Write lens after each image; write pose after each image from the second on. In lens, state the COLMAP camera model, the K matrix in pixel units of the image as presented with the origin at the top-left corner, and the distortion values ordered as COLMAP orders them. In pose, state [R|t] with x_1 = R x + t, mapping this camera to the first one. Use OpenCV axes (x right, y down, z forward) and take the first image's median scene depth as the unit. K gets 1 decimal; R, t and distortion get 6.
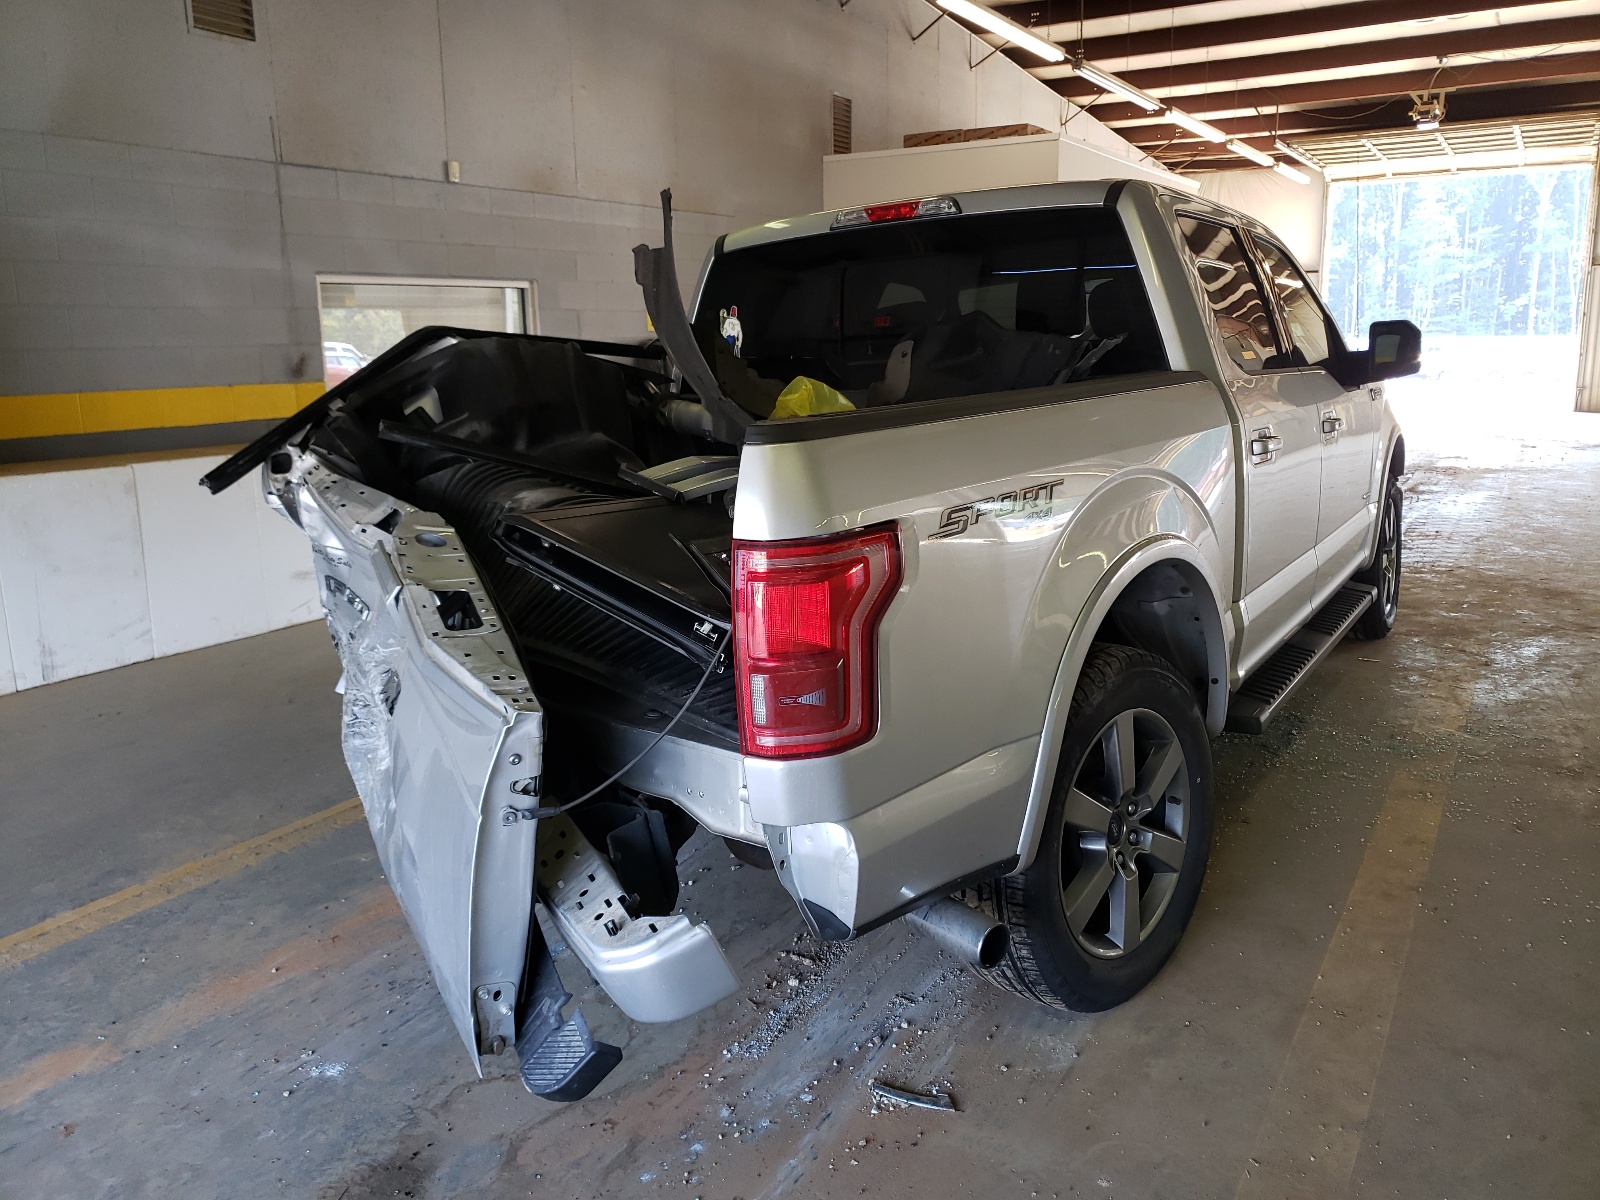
lens RADIAL K [[1269.5, 0, 809.1], [0, 1269.5, 593.5], [0, 0, 1]] dist [0.036770, -0.022681]
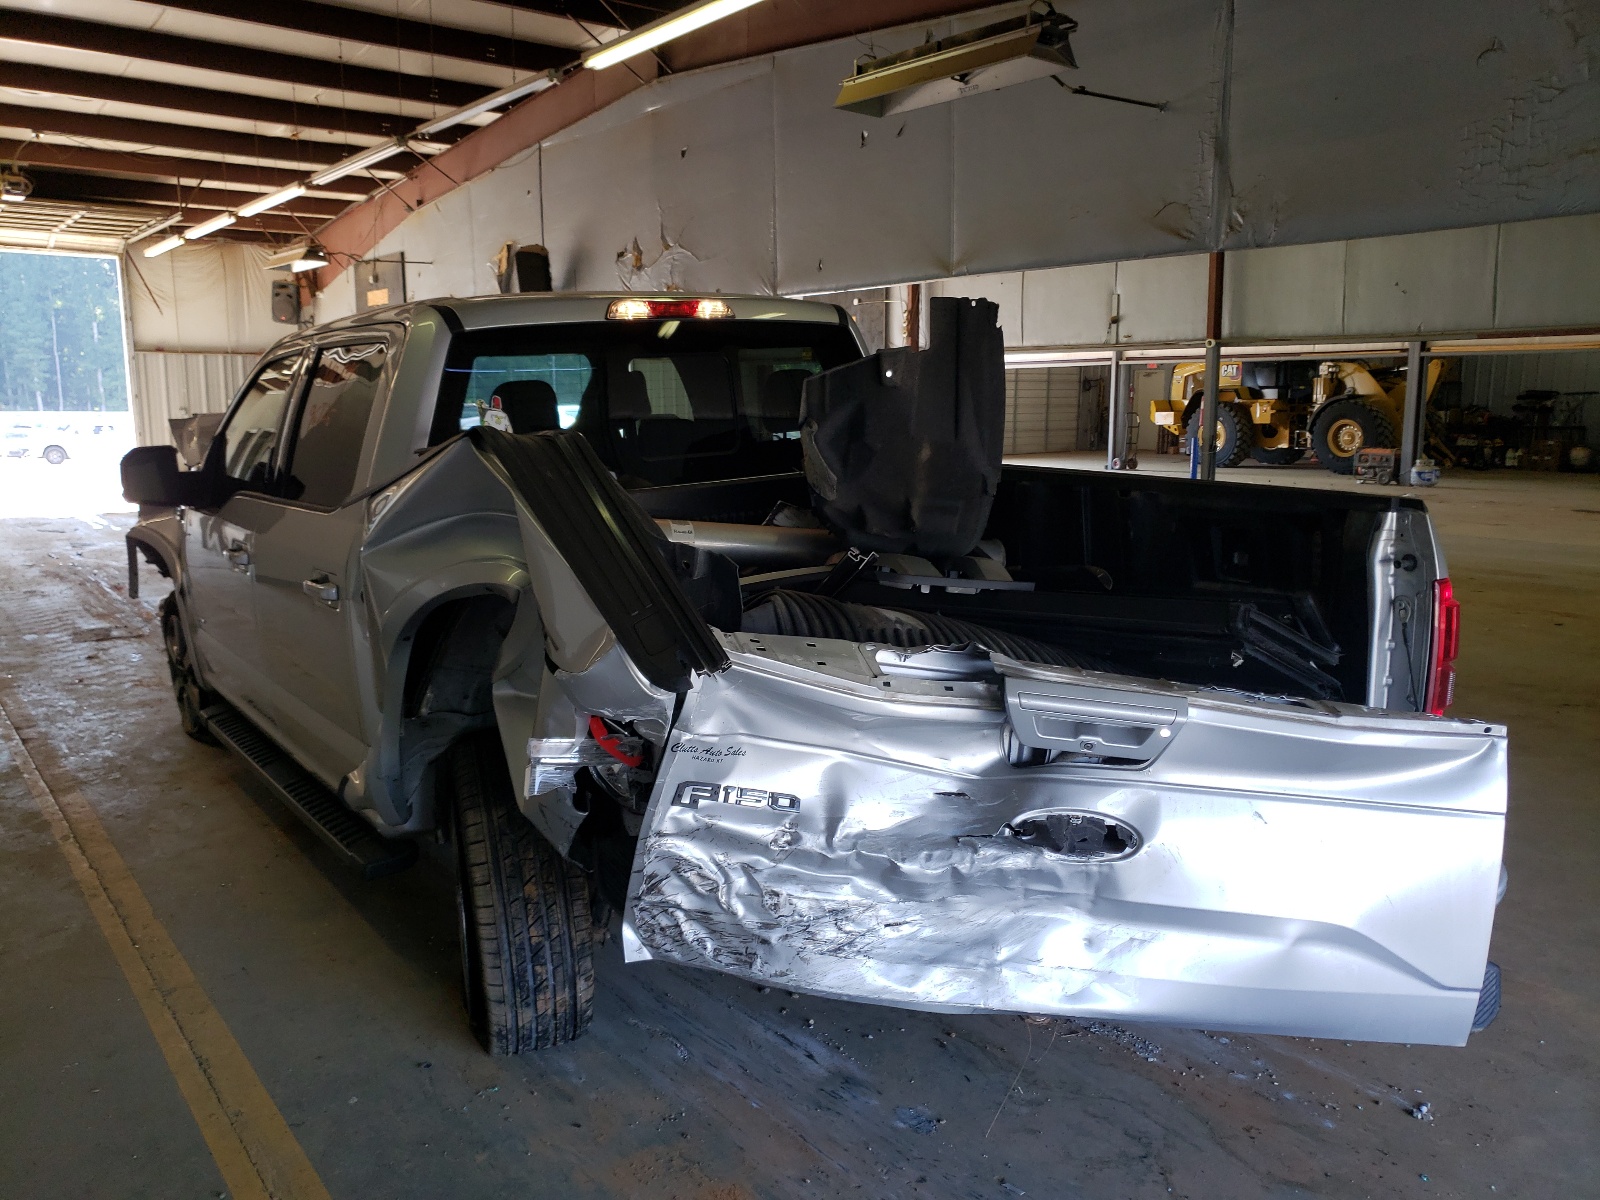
lens RADIAL K [[1269.5, 0, 806.0], [0, 1269.5, 592.2], [0, 0, 1]] dist [0.036770, -0.022681]
pose [[0.362874, -0.126522, 0.923209, -0.771619], [0.180881, 0.981459, 0.063408, -0.116682], [-0.914114, 0.143982, 0.379031, 0.519991]]
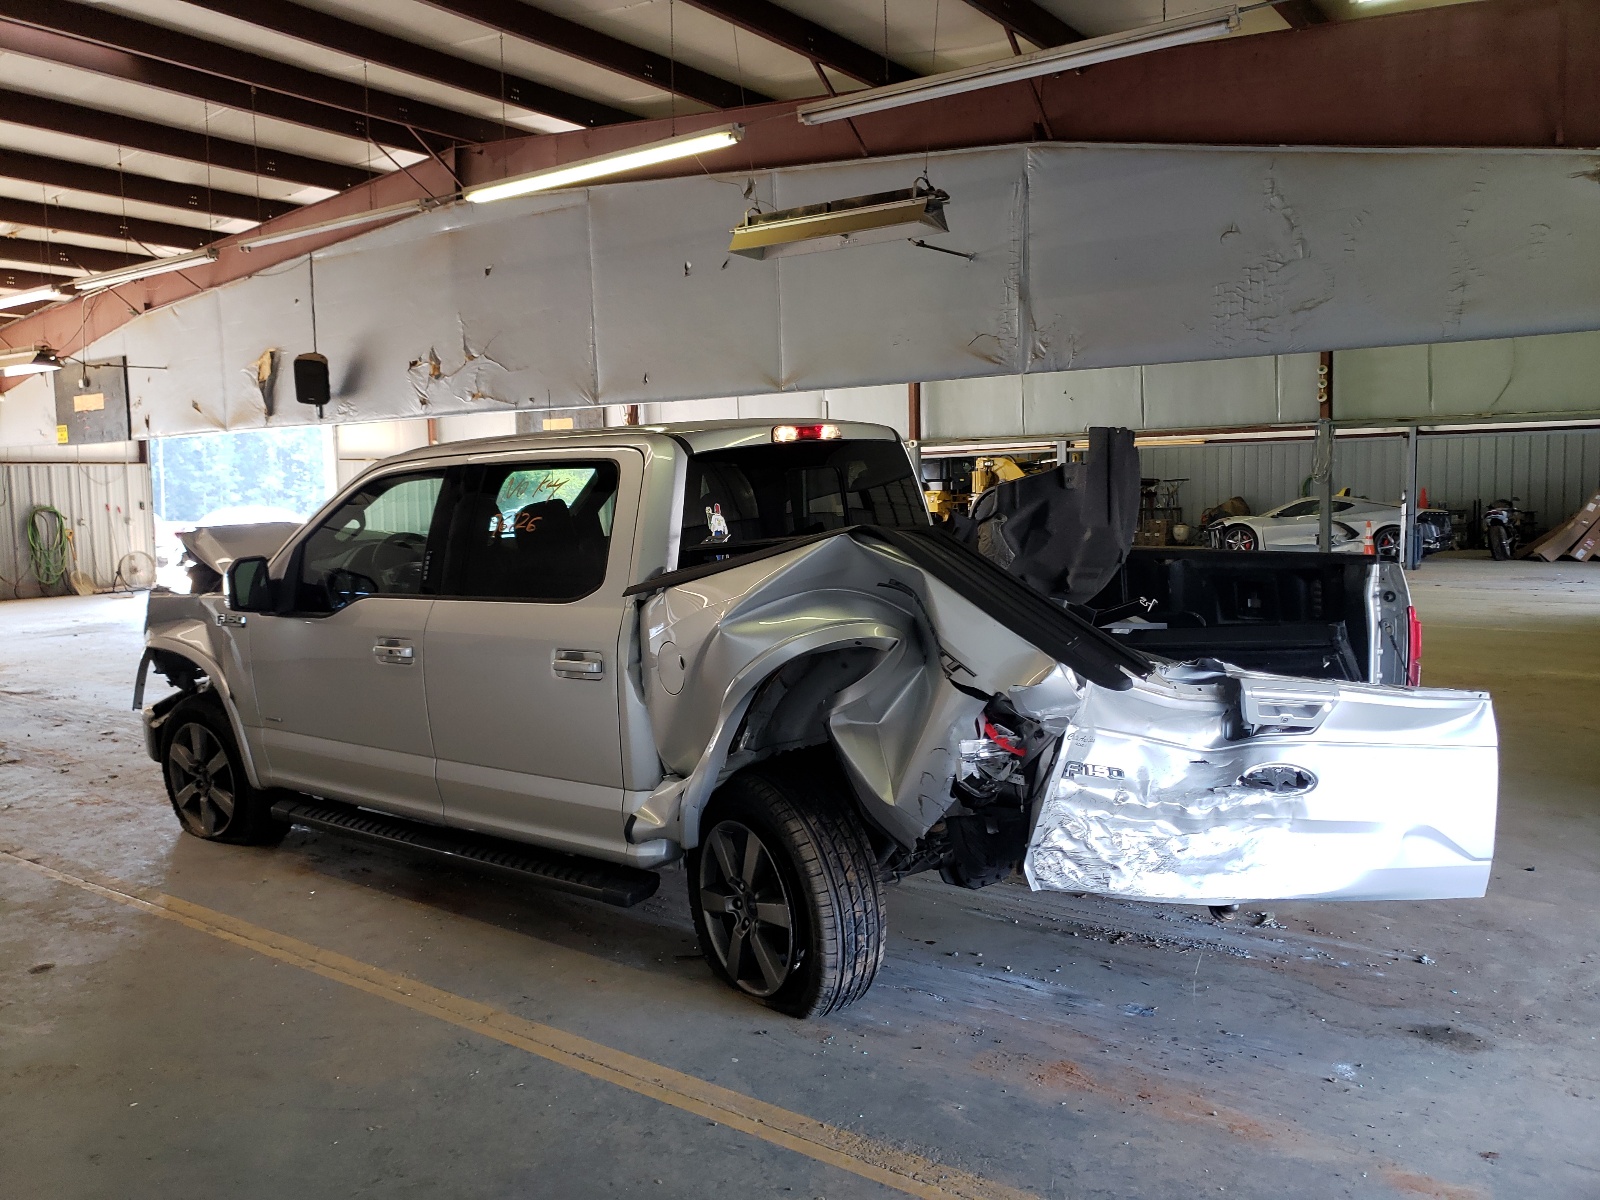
lens RADIAL K [[1269.5, 0, 806.7], [0, 1269.5, 602.3], [0, 0, 1]] dist [0.036770, -0.022681]
pose [[0.074289, -0.075517, 0.994373, -1.098278], [0.218977, 0.974028, 0.057612, -0.191106], [-0.972898, 0.213465, 0.088896, 0.855643]]
